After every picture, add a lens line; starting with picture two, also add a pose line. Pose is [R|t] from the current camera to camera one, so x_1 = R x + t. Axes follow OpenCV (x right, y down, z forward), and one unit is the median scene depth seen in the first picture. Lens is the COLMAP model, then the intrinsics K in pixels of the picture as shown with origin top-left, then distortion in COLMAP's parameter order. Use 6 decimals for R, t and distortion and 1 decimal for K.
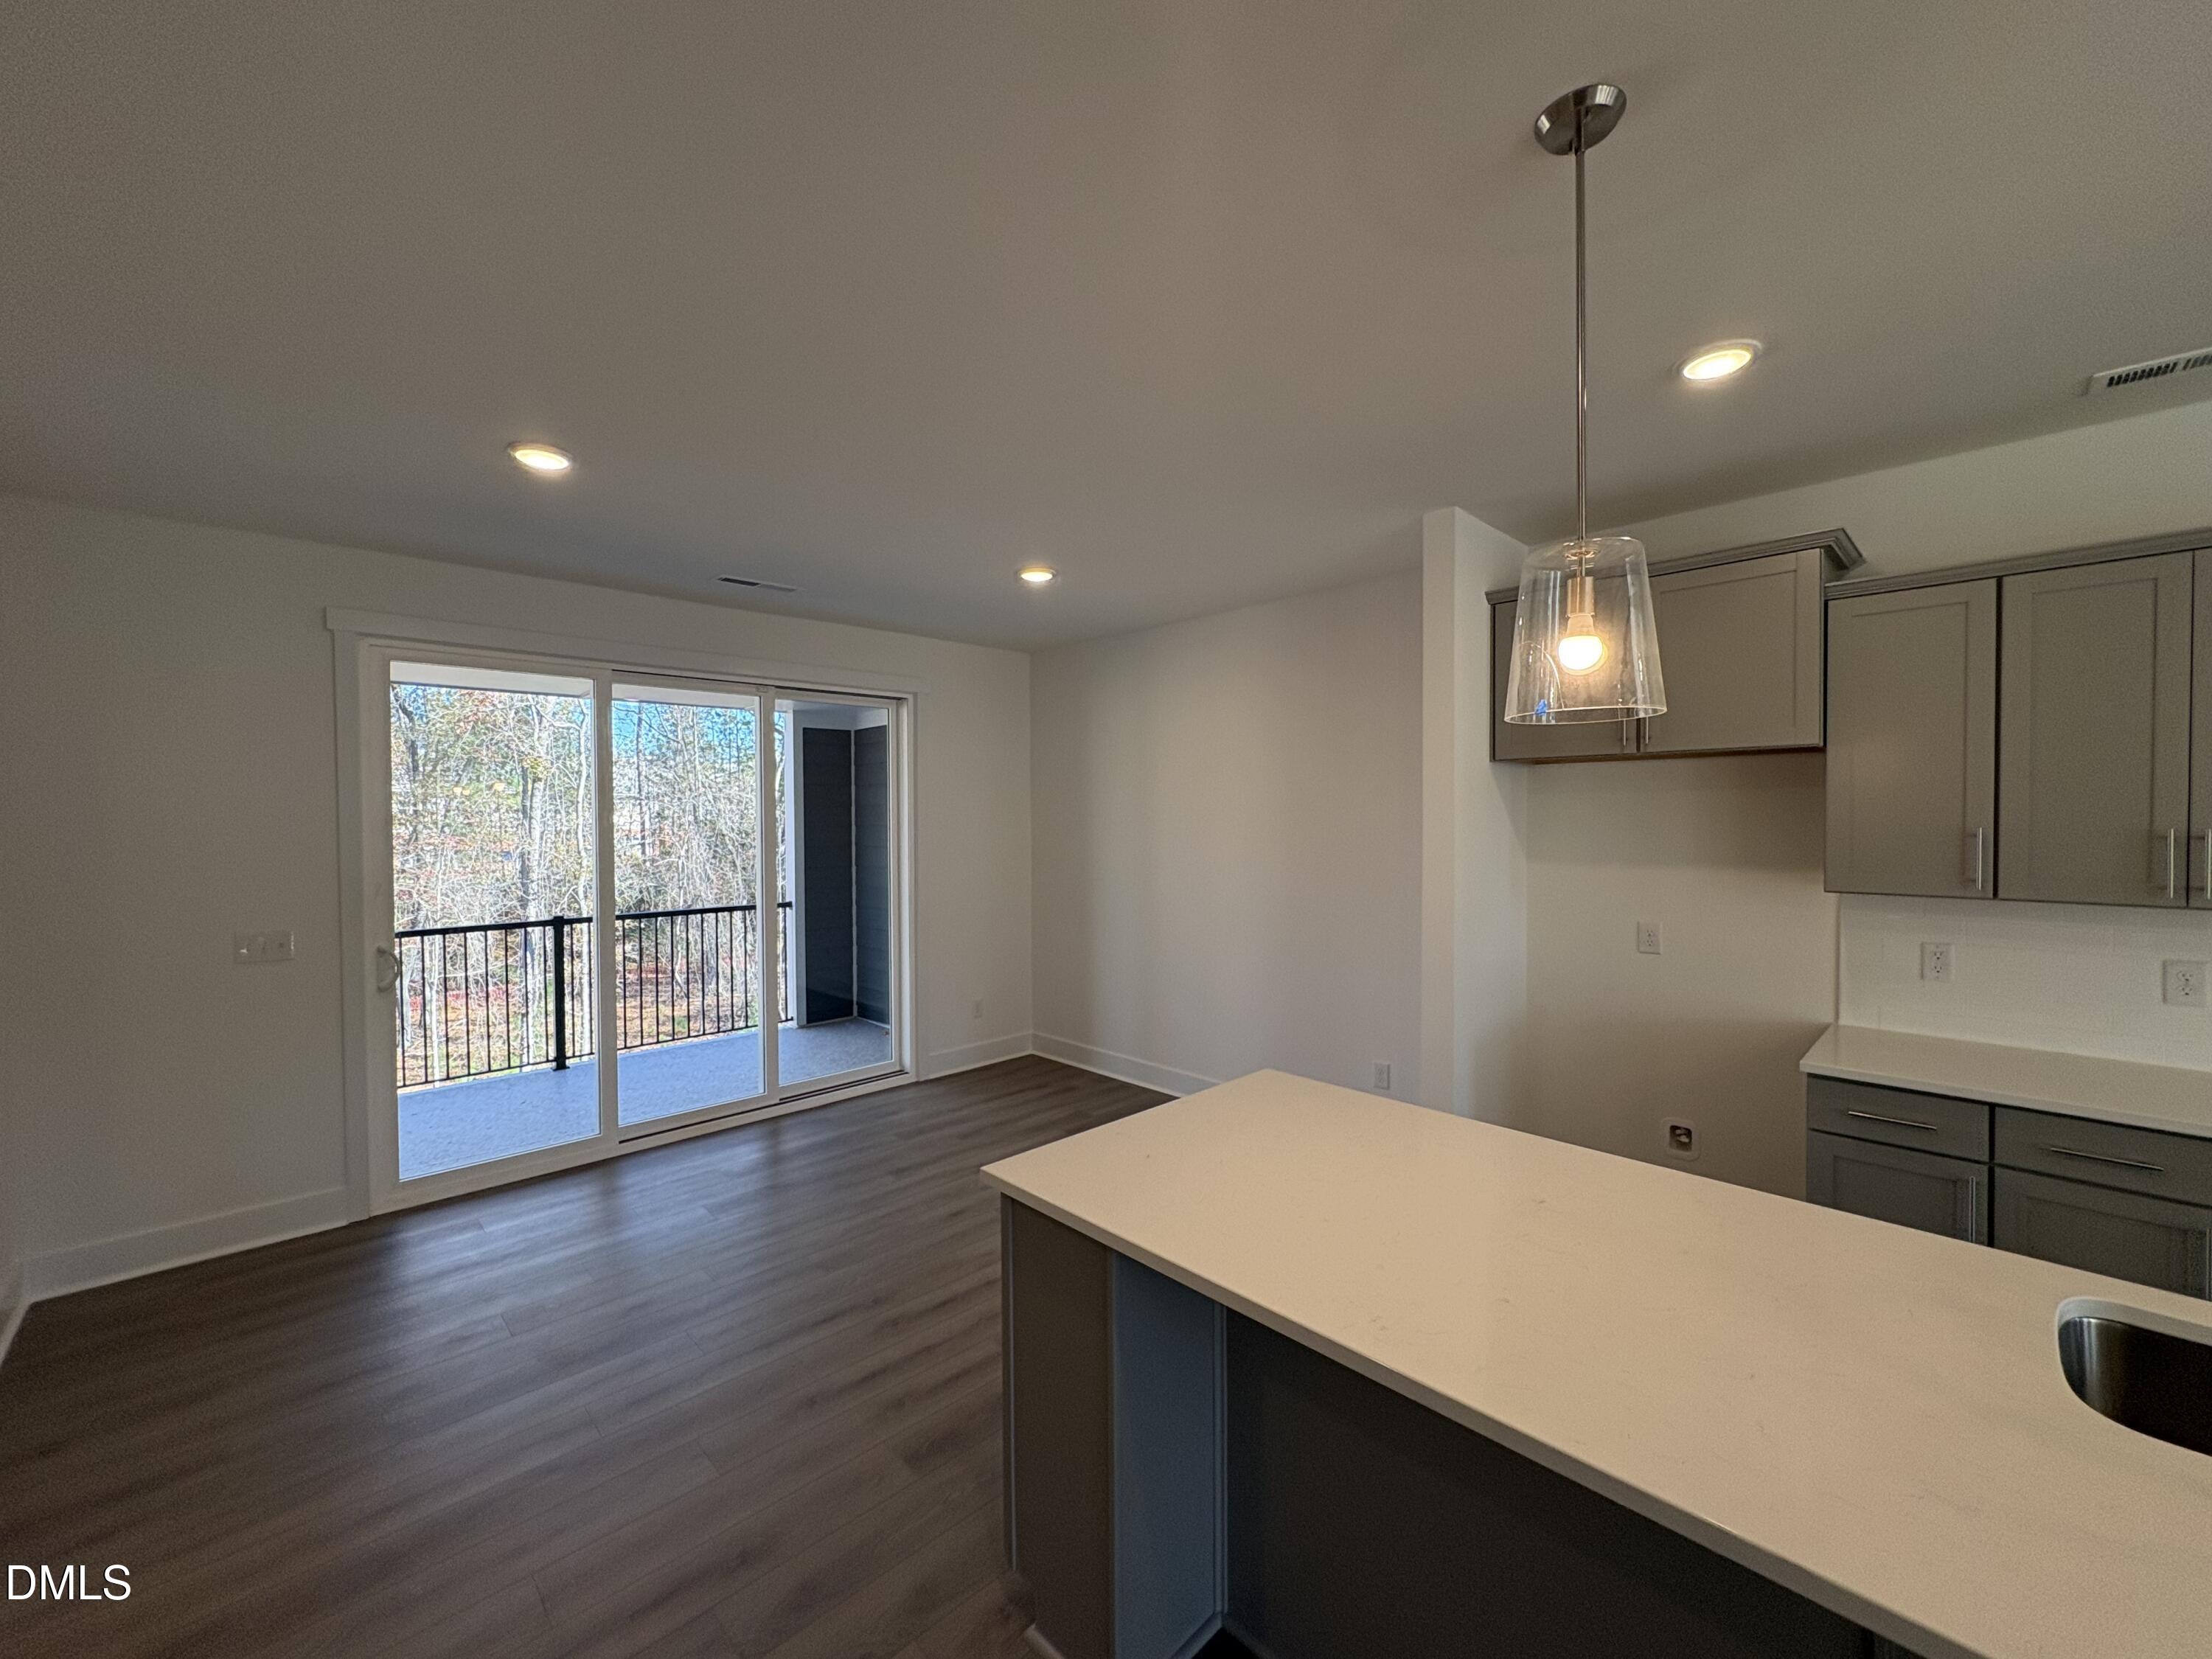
lens RADIAL K [[879.0, 0, 1100.5], [0, 879.0, 824.0], [0, 0, 1]] dist [0.002756, -0.000830]
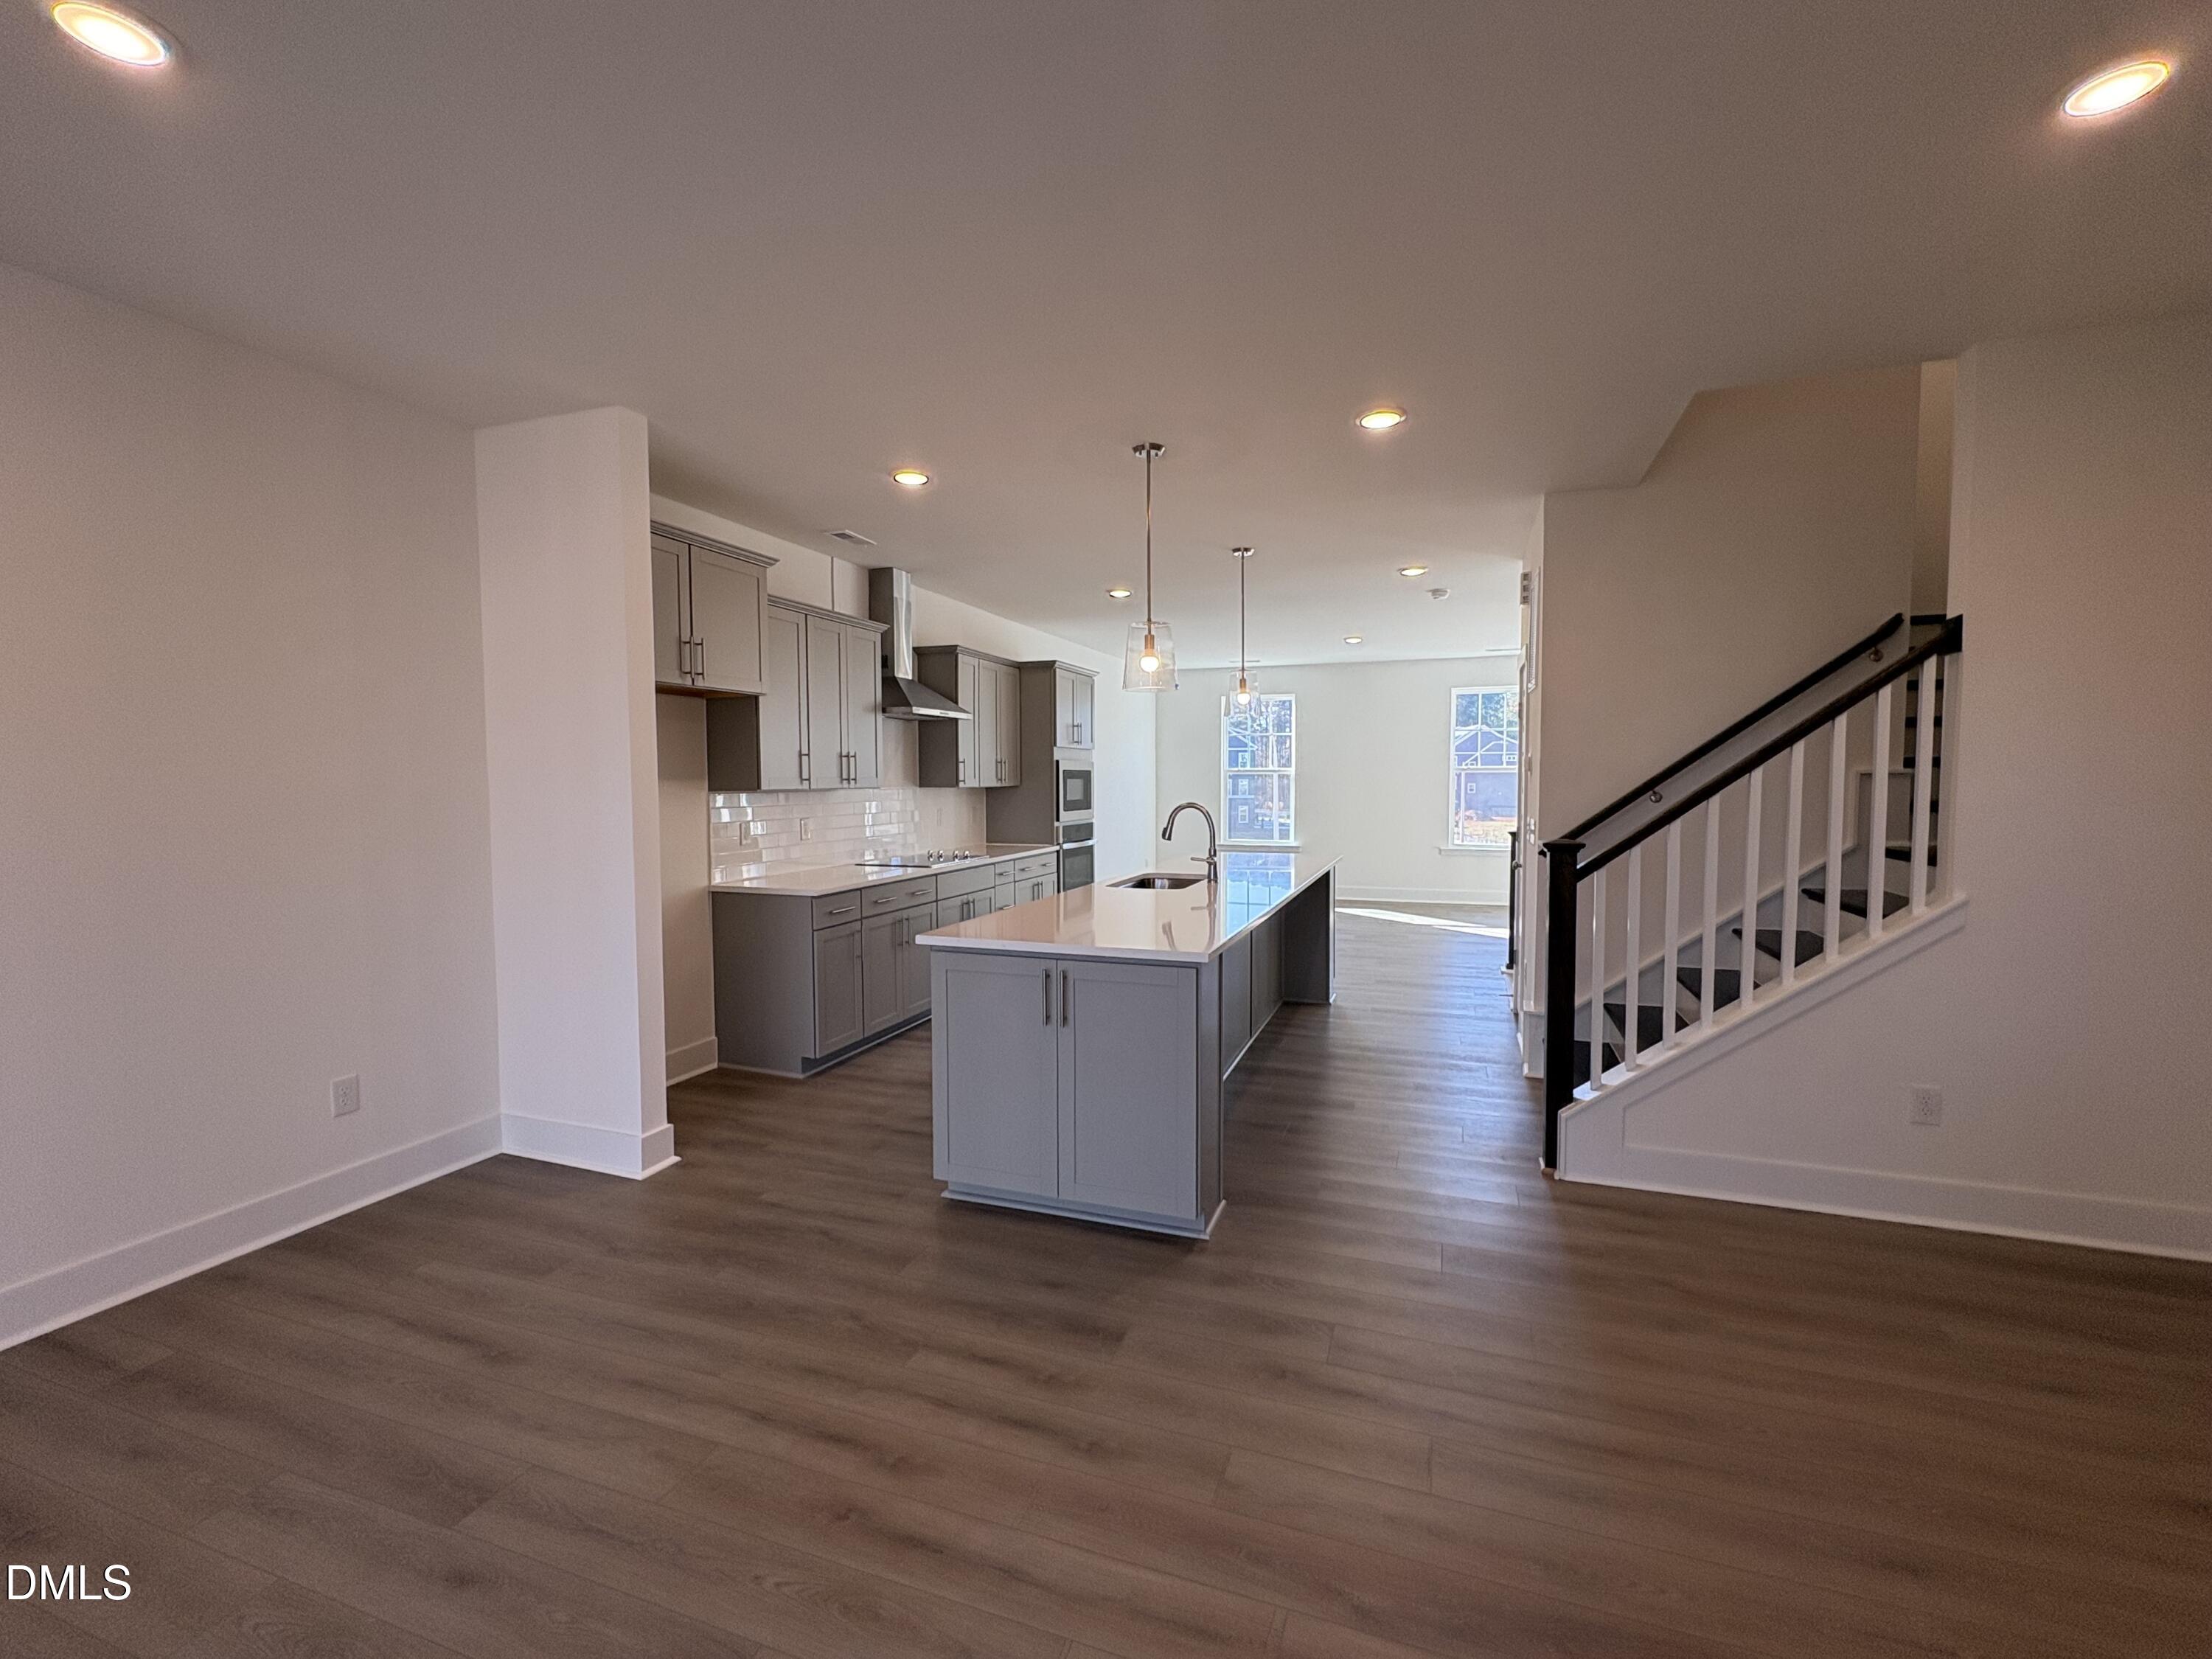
lens RADIAL K [[949.2, 0, 1112.2], [0, 949.2, 816.5], [0, 0, 1]] dist [0.001199, 0.000278]
pose [[-0.447137, -0.028851, 0.894000, -0.711908], [0.016576, 0.999041, 0.040531, 0.048865], [-0.894312, 0.032942, -0.446229, 0.895592]]
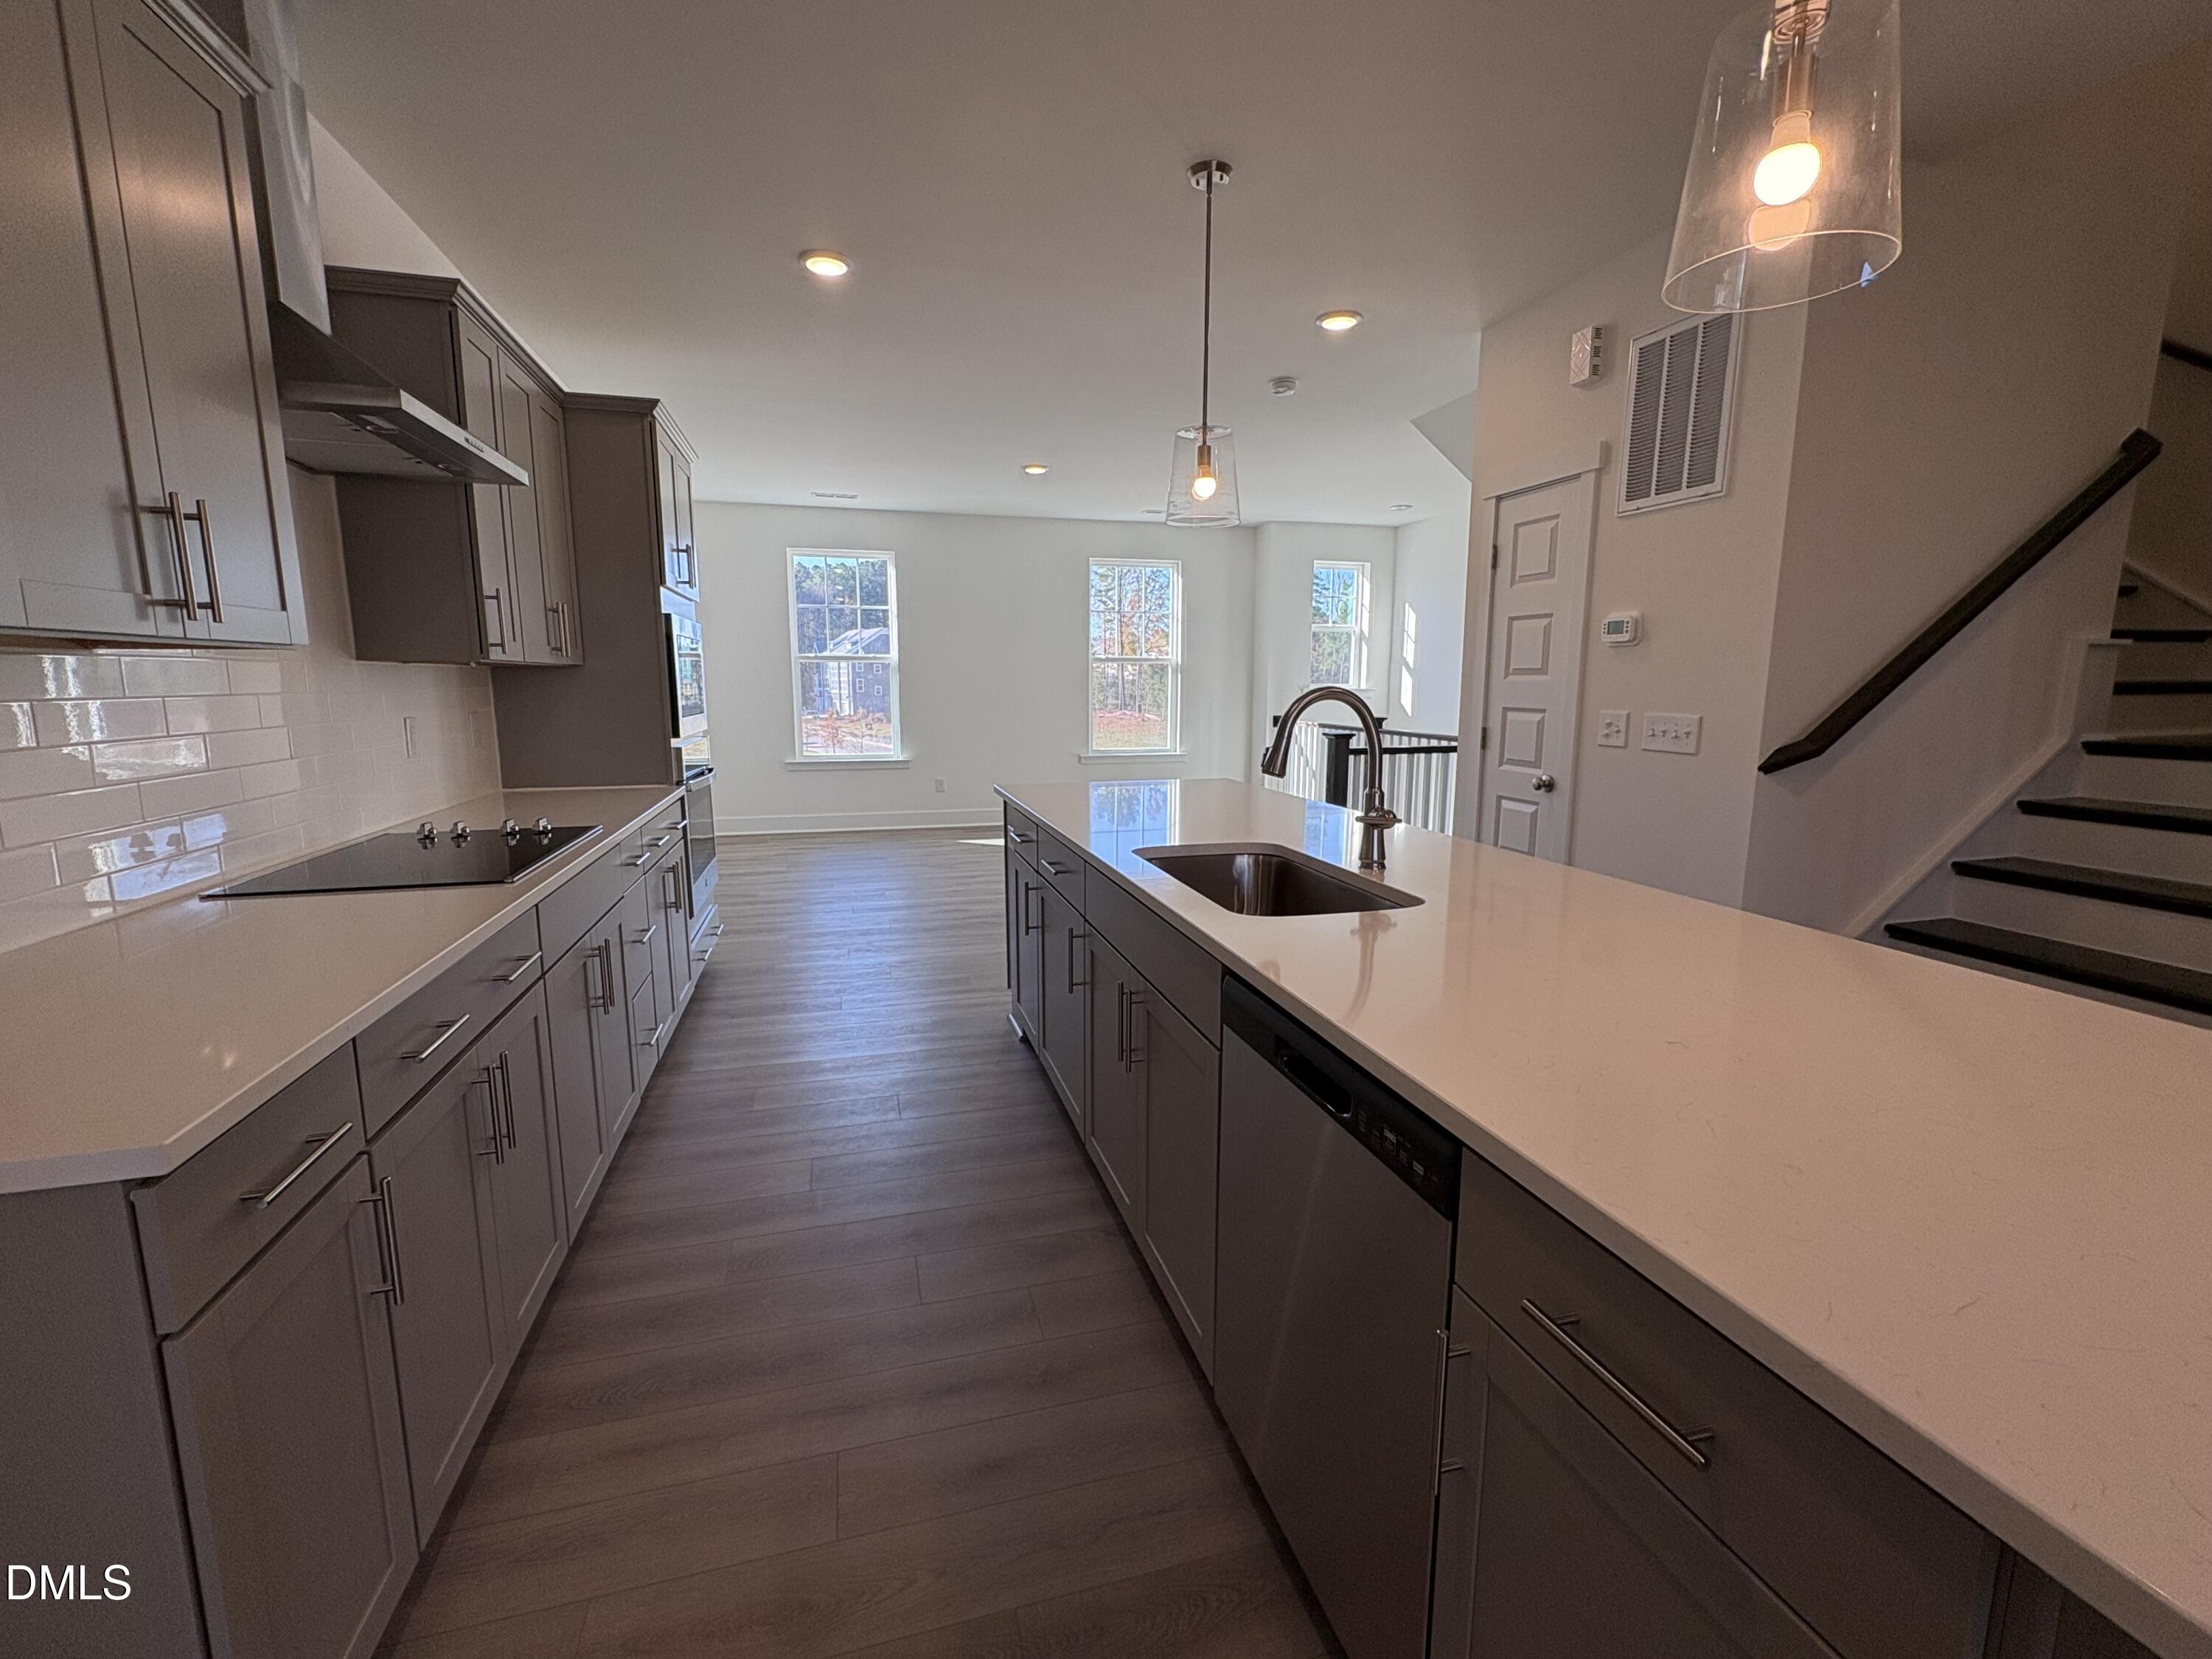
lens RADIAL K [[949.2, 0, 1110.9], [0, 949.2, 825.8], [0, 0, 1]] dist [0.001199, 0.000278]
pose [[-0.876847, -0.067262, 0.476040, 0.230382], [0.010595, 0.987221, 0.159005, 0.074758], [-0.480652, 0.144466, -0.864930, 0.772850]]
